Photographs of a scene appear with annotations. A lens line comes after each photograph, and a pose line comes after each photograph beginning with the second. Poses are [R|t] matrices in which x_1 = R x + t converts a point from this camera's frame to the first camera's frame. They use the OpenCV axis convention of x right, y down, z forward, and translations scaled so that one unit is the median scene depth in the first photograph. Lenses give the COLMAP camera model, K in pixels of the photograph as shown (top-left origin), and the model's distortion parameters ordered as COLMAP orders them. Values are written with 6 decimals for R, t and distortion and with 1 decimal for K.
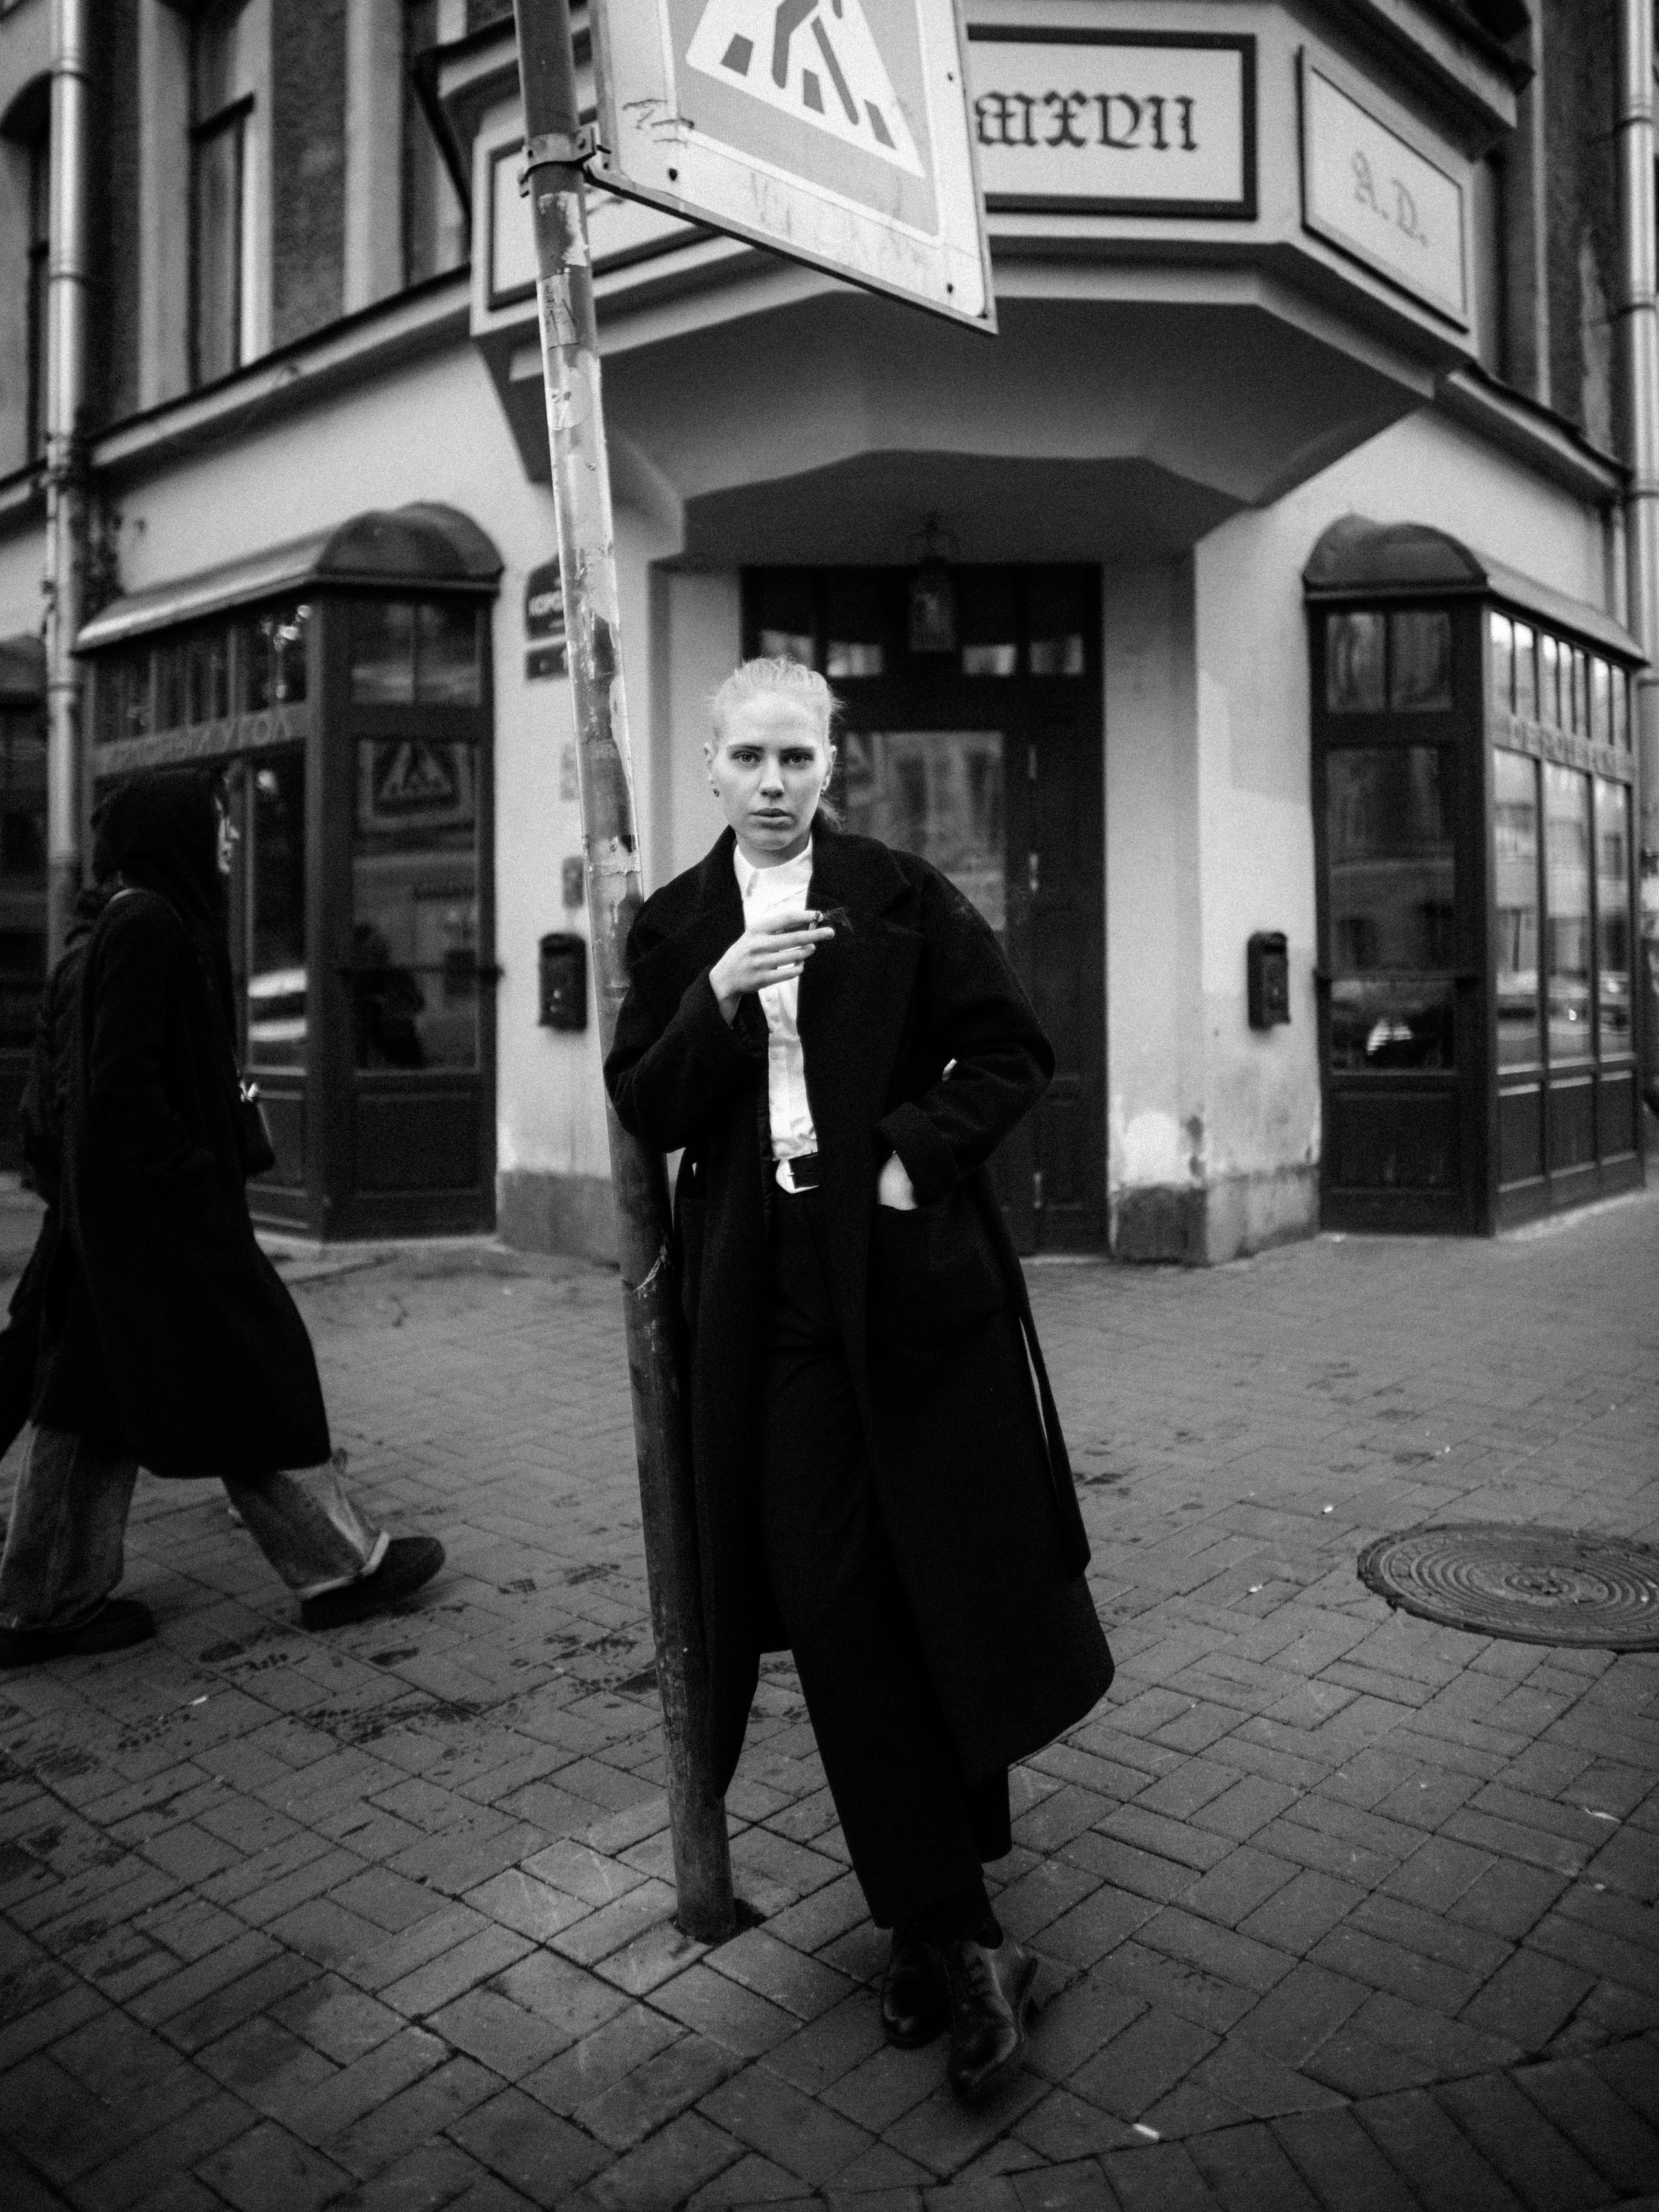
lens RADIAL K [[1745.8, 0, 829.6], [0, 1745.8, 960.6], [0, 0, 1]] dist [-0.056238, 0.063359]
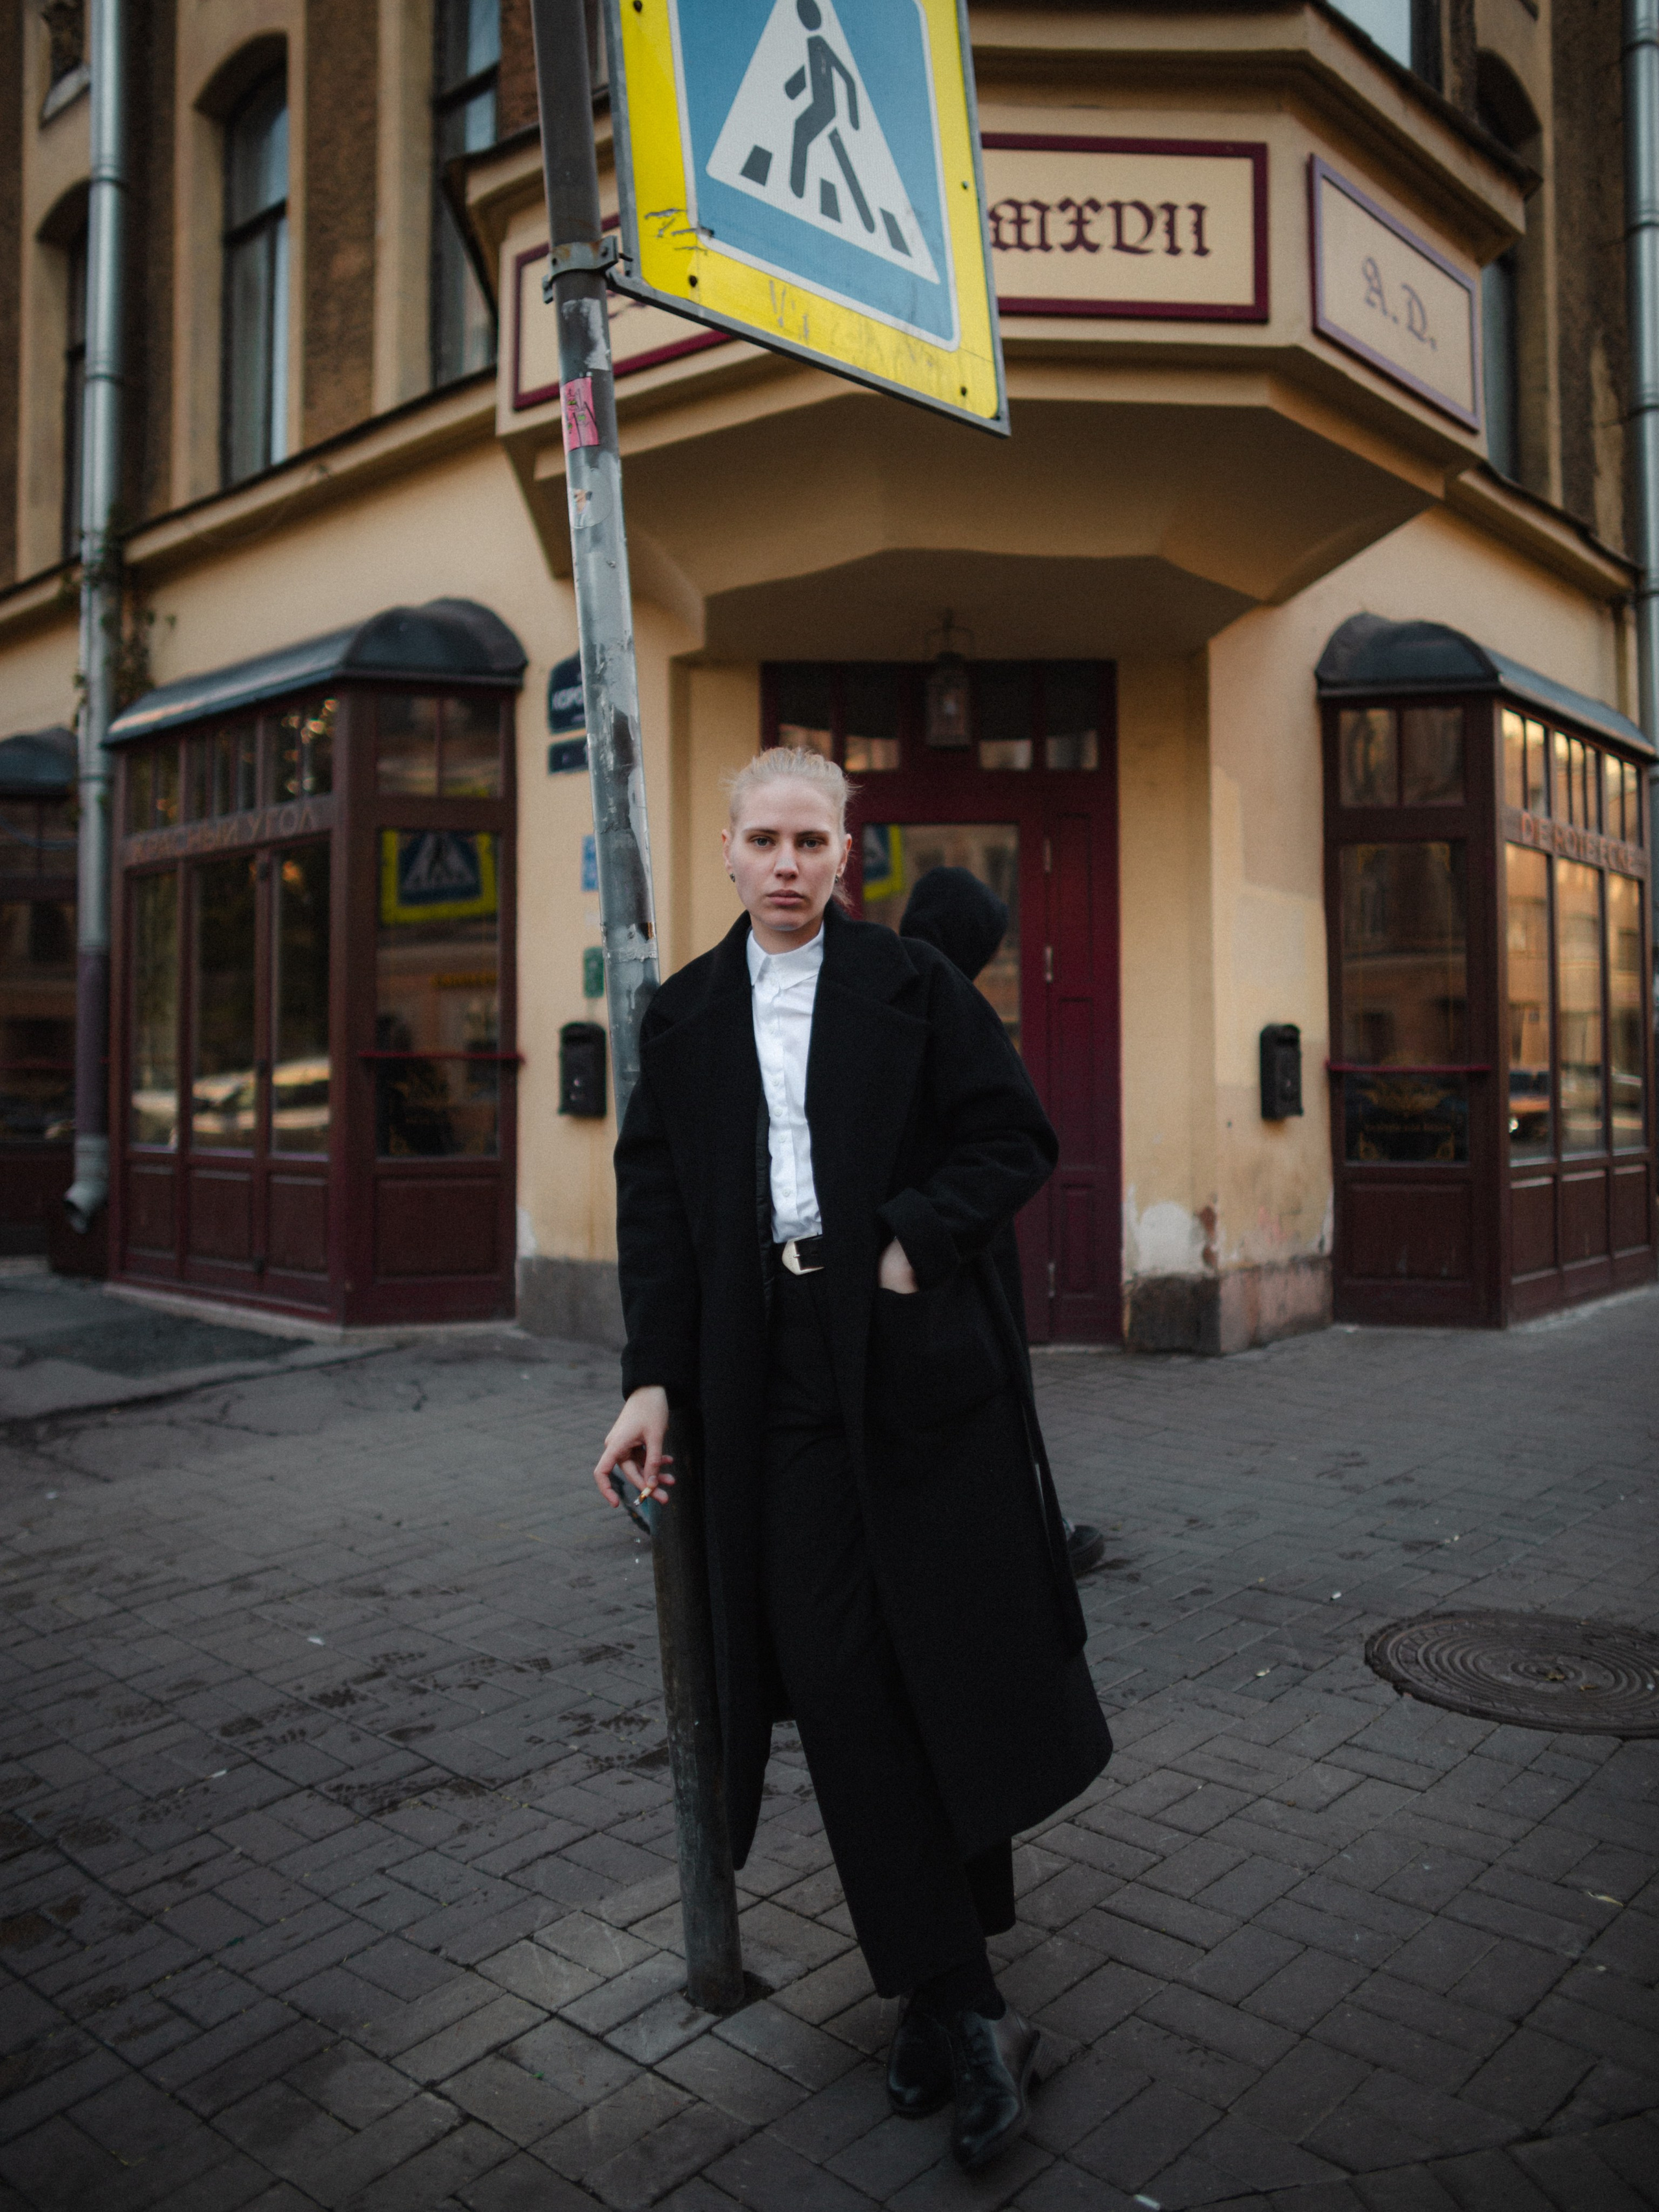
lens RADIAL K [[1734.2, 0, 830.6], [0, 1734.2, 1026.3], [0, 0, 1]] dist [-0.054993, 0.059043]
pose [[0.999936, 0.004566, -0.010365, 0.001810], [-0.004725, 0.999871, -0.015336, 0.001731], [0.010294, 0.015384, 0.999829, -0.006744]]
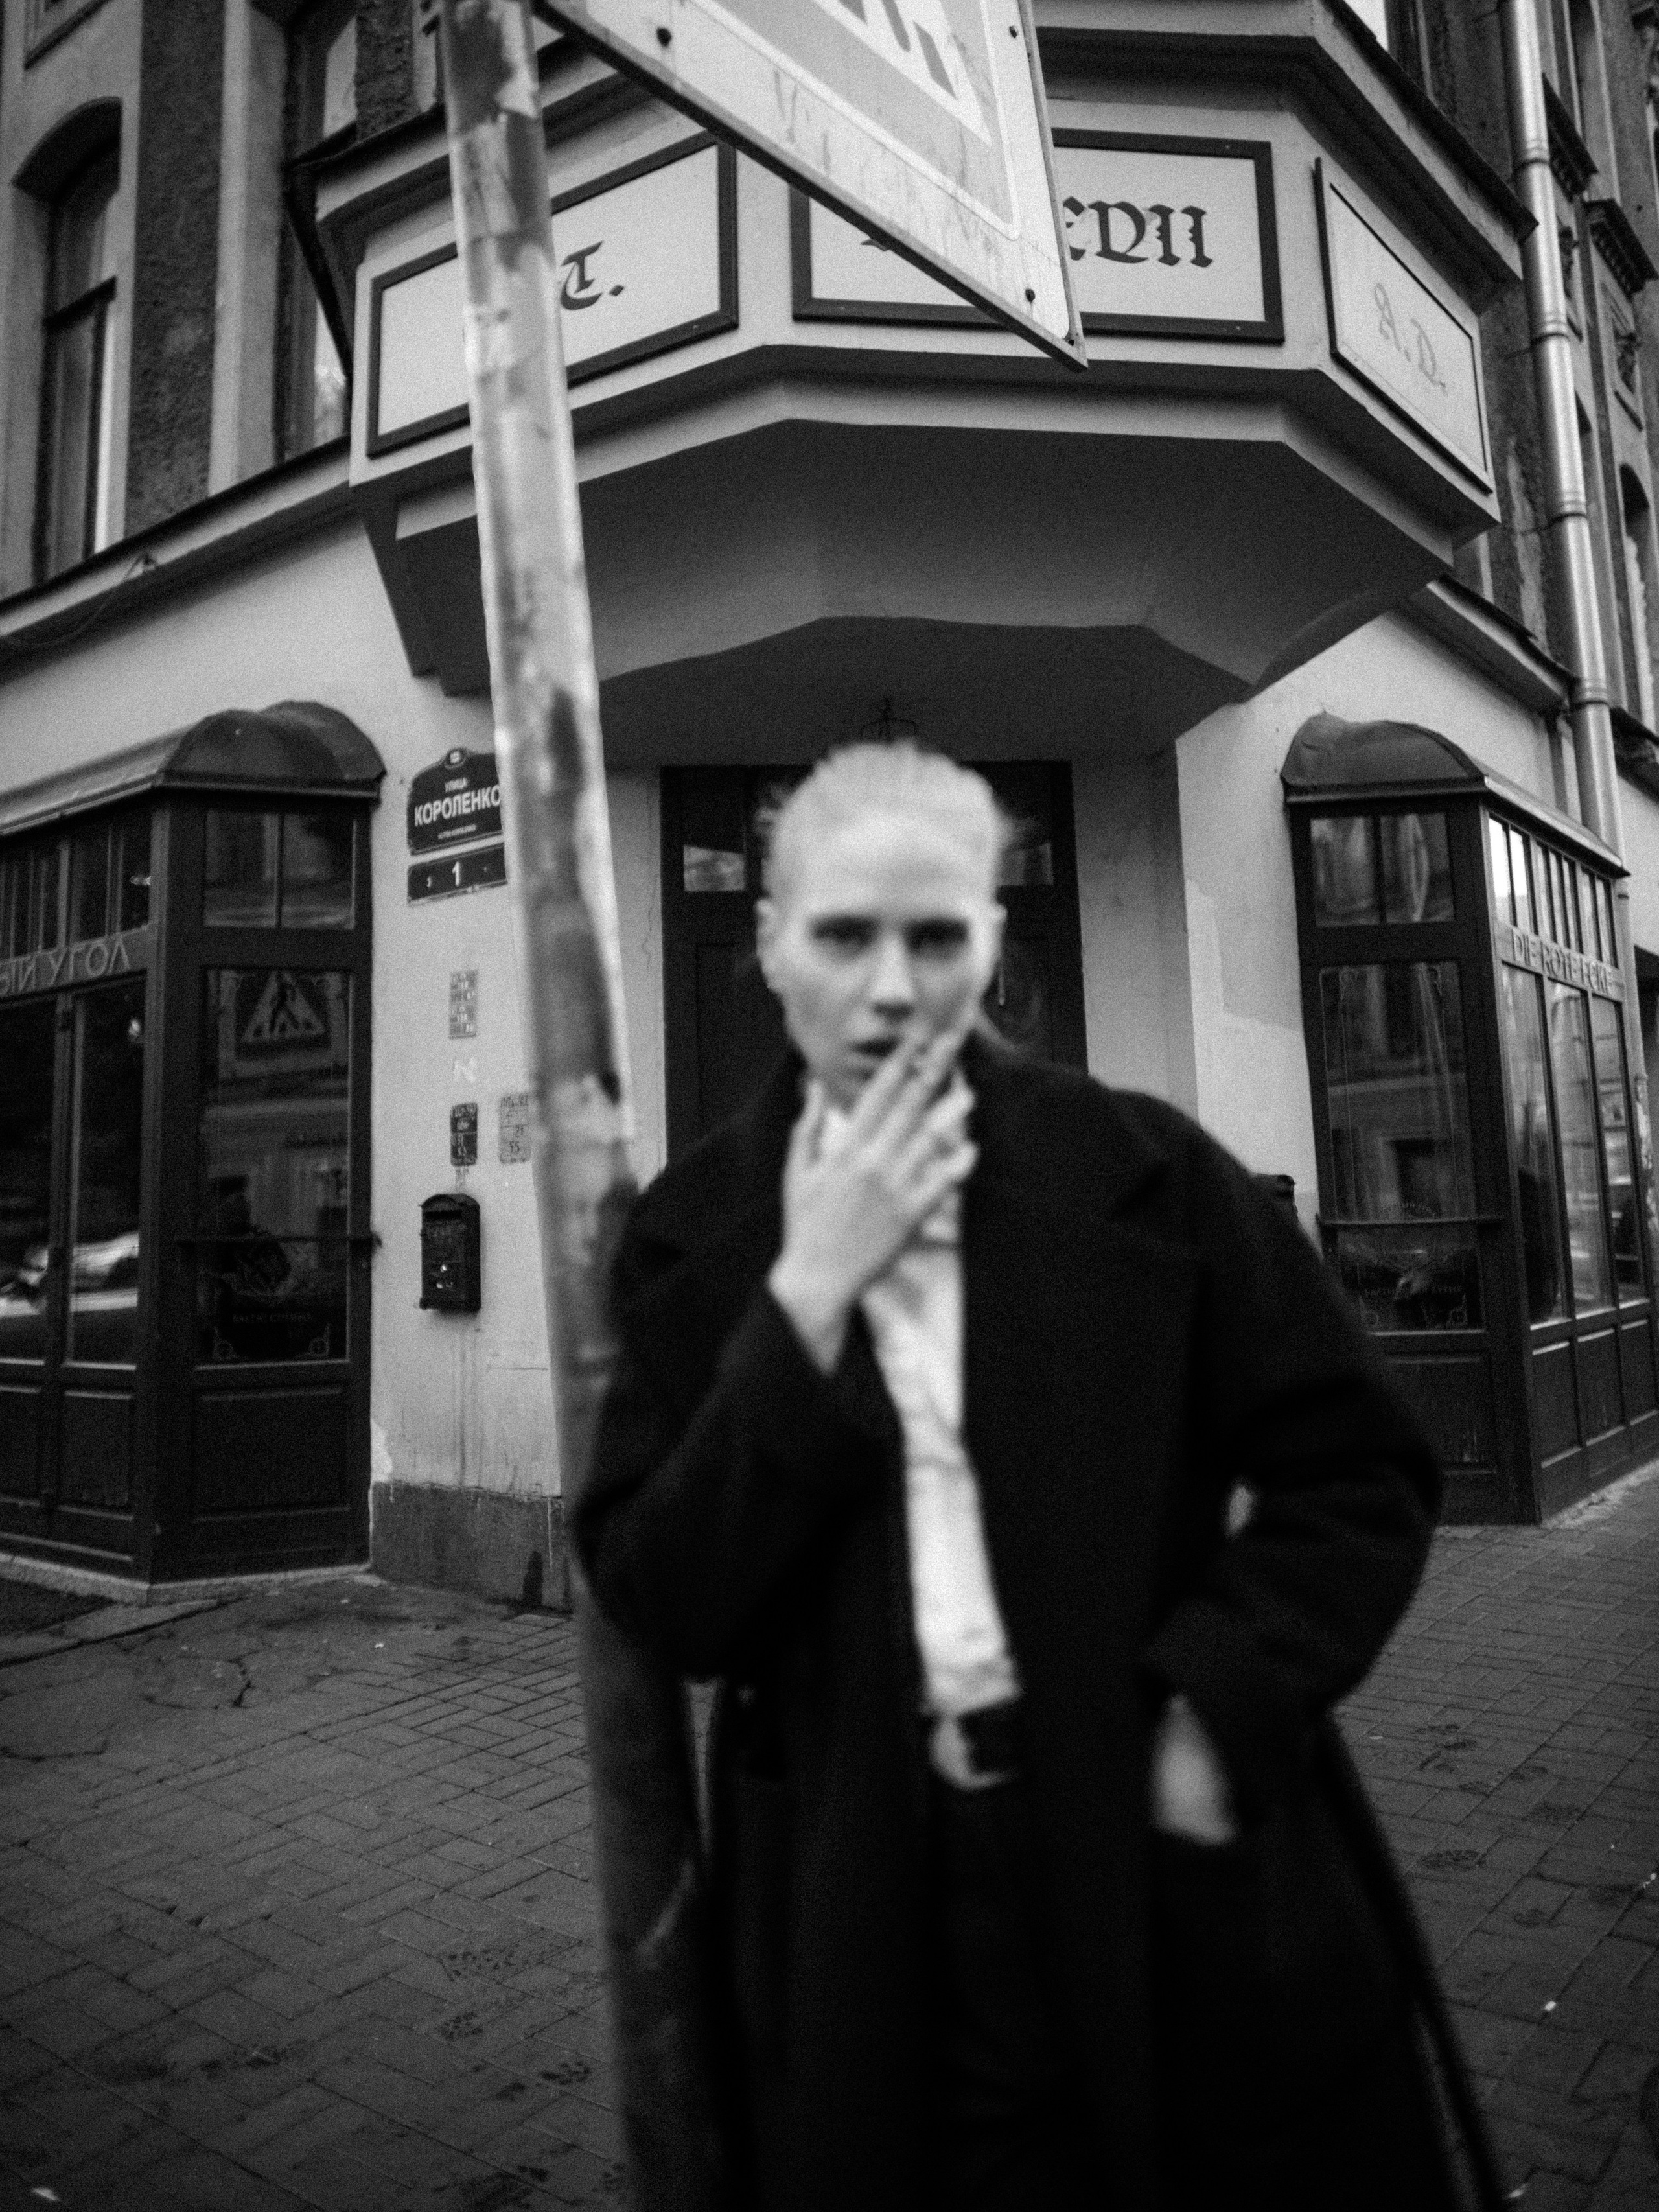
lens RADIAL K [[1745.8, 0, 829.6], [0, 1745.8, 960.6], [0, 0, 1]] dist [-0.056238, 0.063359]
pose [[0.997581, -0.012446, 0.068391, -0.036323], [0.021667, 0.990501, -0.135789, -0.013320], [-0.066052, 0.136942, 0.988374, 0.193515]]
